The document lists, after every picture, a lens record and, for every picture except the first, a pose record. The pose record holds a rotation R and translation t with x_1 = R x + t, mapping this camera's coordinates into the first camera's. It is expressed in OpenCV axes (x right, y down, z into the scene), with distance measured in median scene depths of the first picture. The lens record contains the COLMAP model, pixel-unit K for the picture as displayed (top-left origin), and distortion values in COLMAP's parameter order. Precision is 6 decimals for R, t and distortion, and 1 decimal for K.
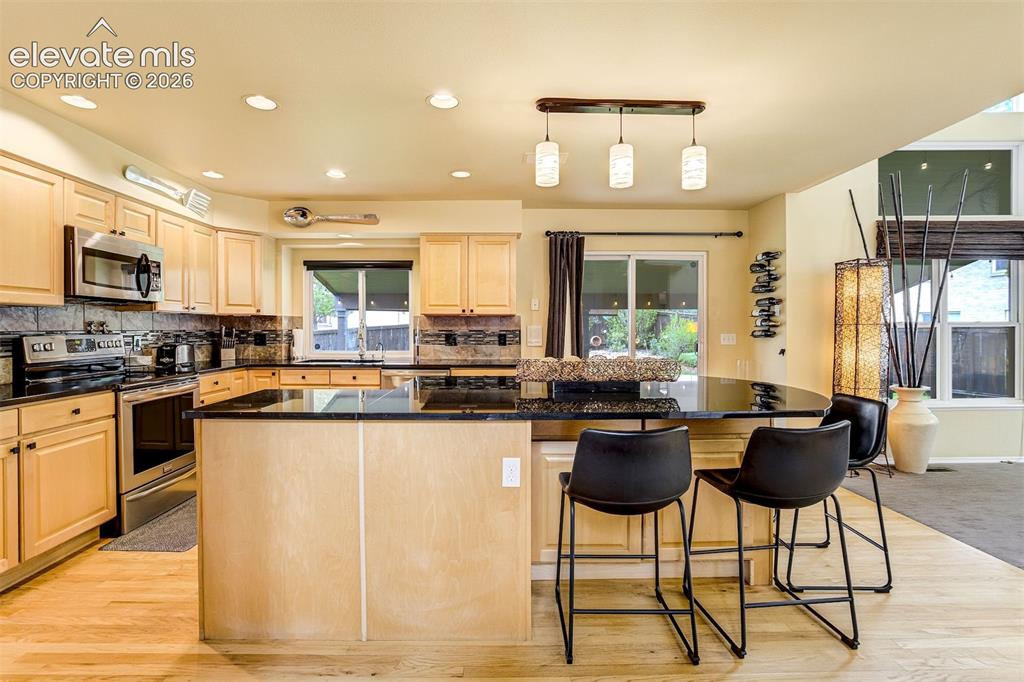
lens RADIAL K [[481.8, 0, 488.4], [0, 481.8, 327.6], [0, 0, 1]] dist [-0.043447, 0.014310]
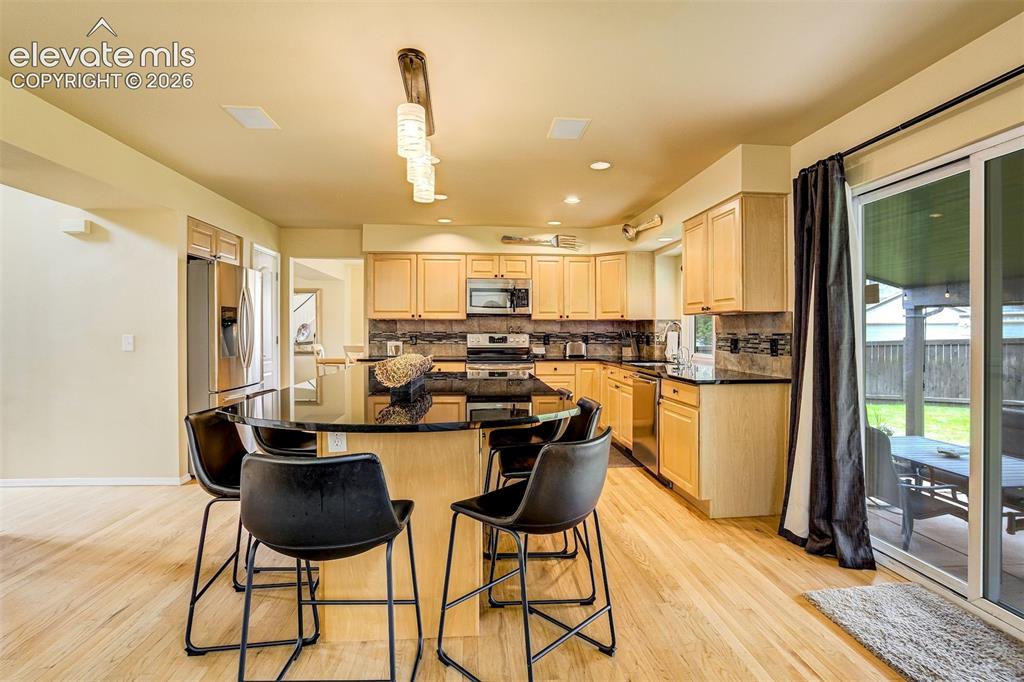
lens RADIAL K [[481.8, 0, 504.4], [0, 481.8, 334.0], [0, 0, 1]] dist [-0.043447, 0.014310]
pose [[0.082053, 0.006781, -0.996605, 0.713069], [-0.004355, 0.999970, 0.006445, 0.003602], [0.996618, 0.003812, 0.082080, 0.604718]]
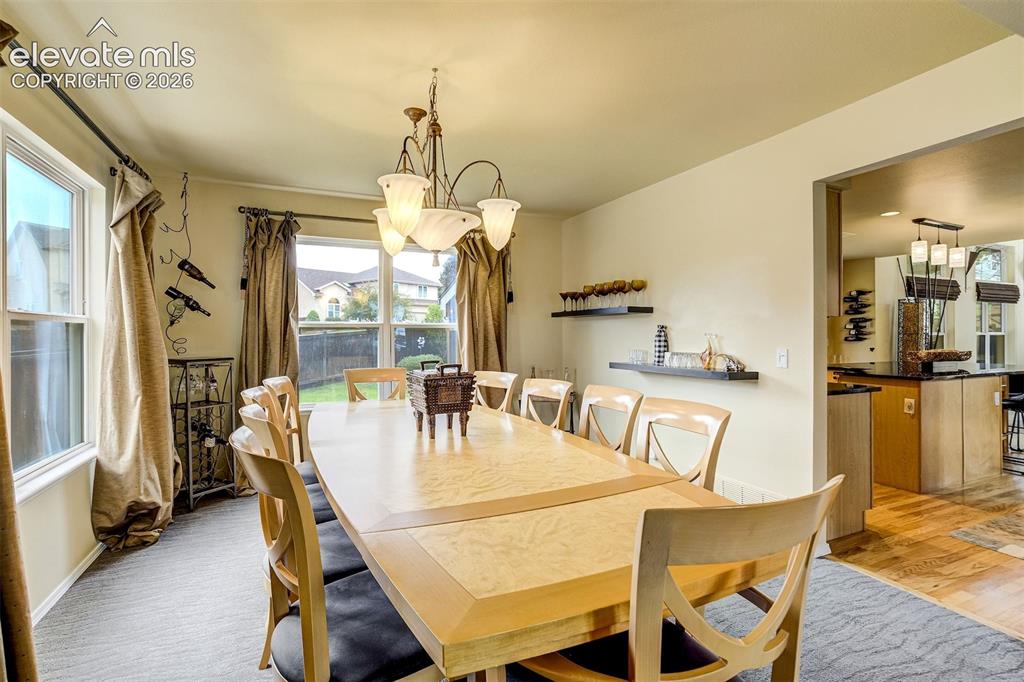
lens RADIAL K [[481.8, 0, 501.0], [0, 481.8, 338.8], [0, 0, 1]] dist [-0.043447, 0.014310]
pose [[0.919601, -0.004156, 0.392832, -1.208722], [0.000360, 0.999953, 0.009737, -0.003255], [-0.392853, -0.008813, 0.919559, -0.047054]]
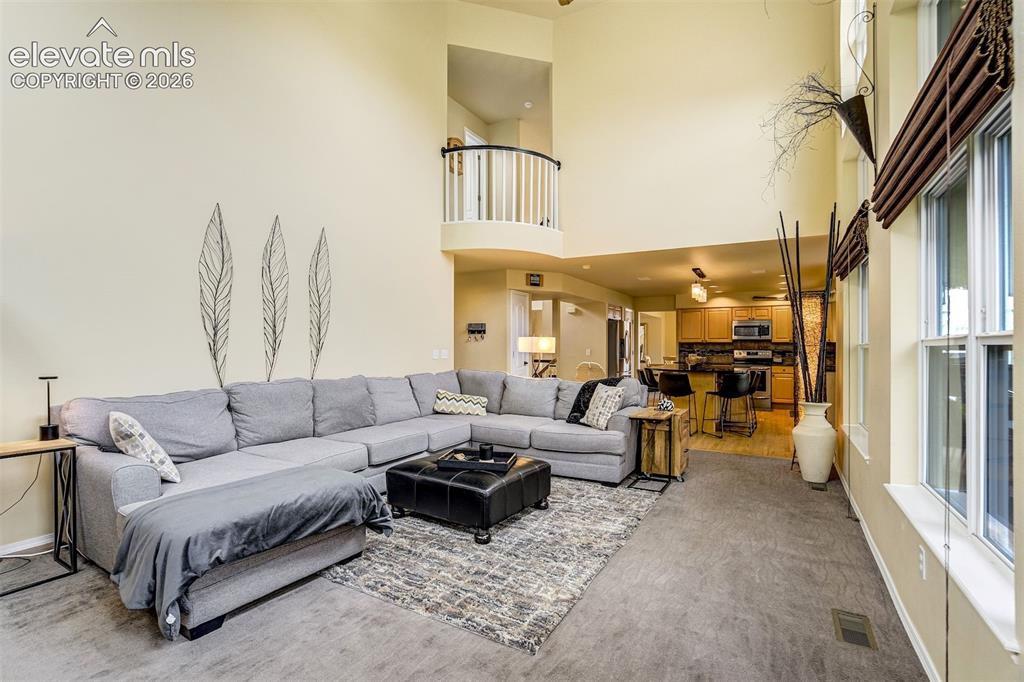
lens RADIAL K [[481.8, 0, 511.7], [0, 481.8, 343.8], [0, 0, 1]] dist [-0.043447, 0.014310]
pose [[-0.487483, -0.010380, -0.873071, 1.457967], [-0.005559, 0.999946, -0.008785, 0.005276], [0.873115, 0.000571, -0.487515, 0.720202]]
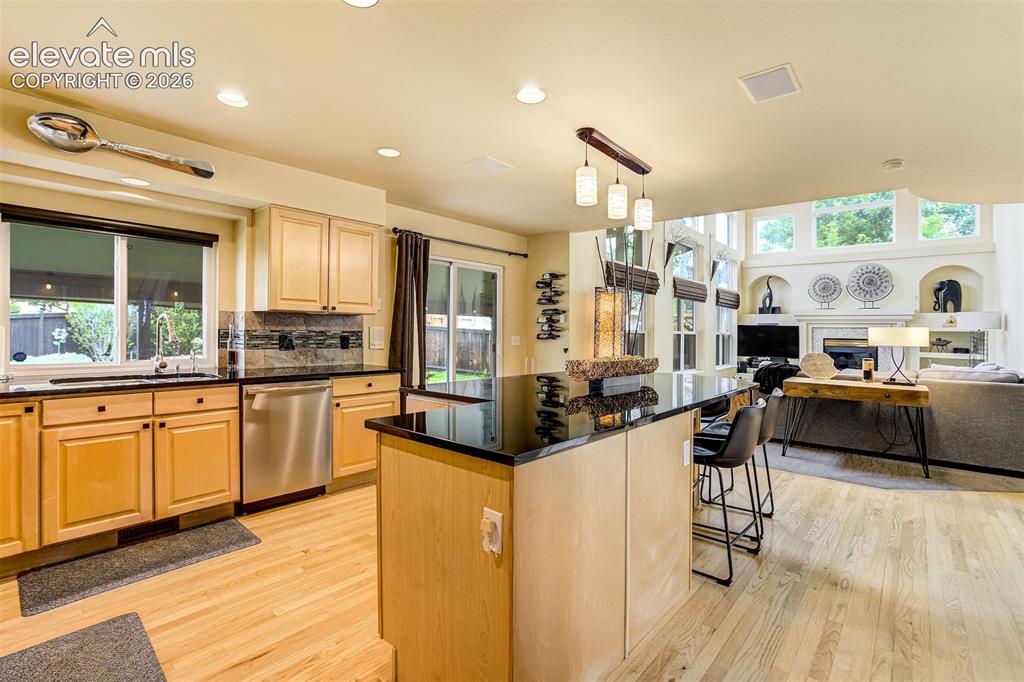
lens RADIAL K [[481.8, 0, 508.1], [0, 481.8, 326.1], [0, 0, 1]] dist [-0.043447, 0.014310]
pose [[0.656088, 0.017923, 0.754472, -0.464053], [-0.014986, 0.999830, -0.010719, 0.000691], [-0.754536, -0.004274, 0.656245, 0.221835]]
